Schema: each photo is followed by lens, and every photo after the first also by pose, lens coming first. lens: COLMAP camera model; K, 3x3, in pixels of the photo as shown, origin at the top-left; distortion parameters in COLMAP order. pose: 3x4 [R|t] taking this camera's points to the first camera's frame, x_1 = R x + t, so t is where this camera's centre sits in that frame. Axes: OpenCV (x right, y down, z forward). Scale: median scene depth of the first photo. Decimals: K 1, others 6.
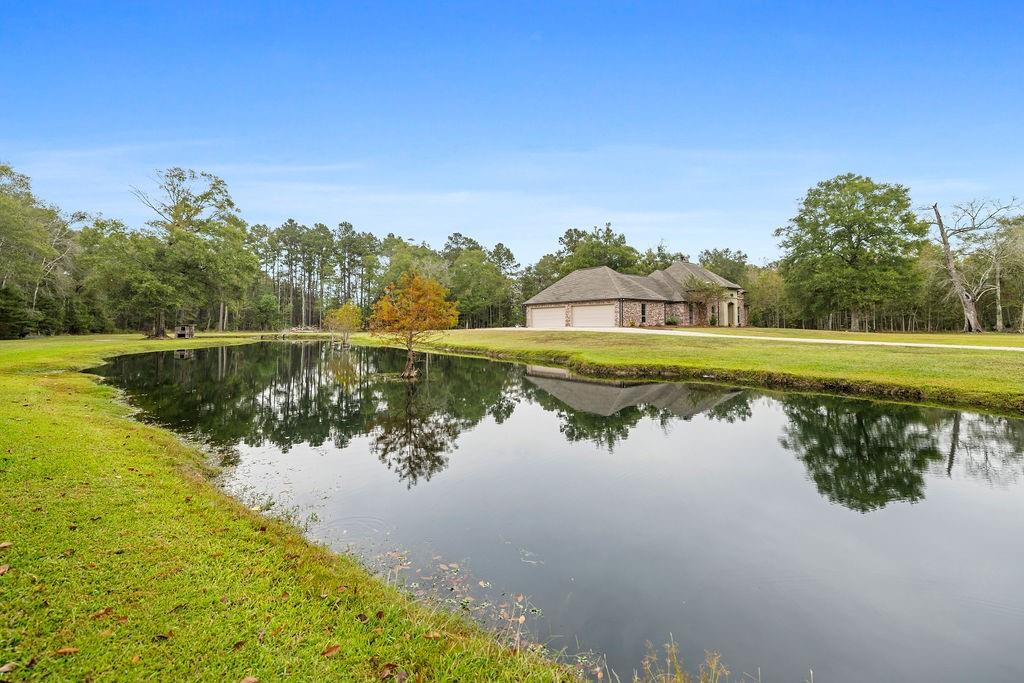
lens RADIAL K [[424.2, 0, 503.7], [0, 424.2, 320.6], [0, 0, 1]] dist [0.015923, 0.000166]
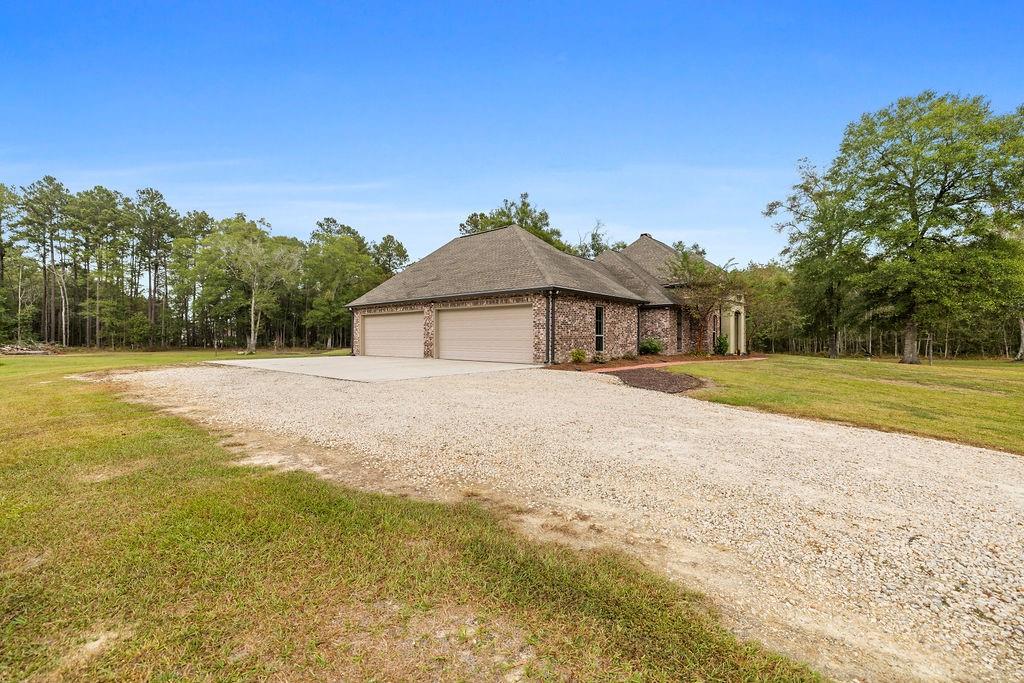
lens RADIAL K [[424.2, 0, 506.6], [0, 424.2, 339.0], [0, 0, 1]] dist [0.015923, 0.000166]
pose [[0.980651, 0.005913, 0.195677, 0.112824], [-0.008347, 0.999898, 0.011615, -0.008509], [-0.195589, -0.013023, 0.980600, 0.437130]]
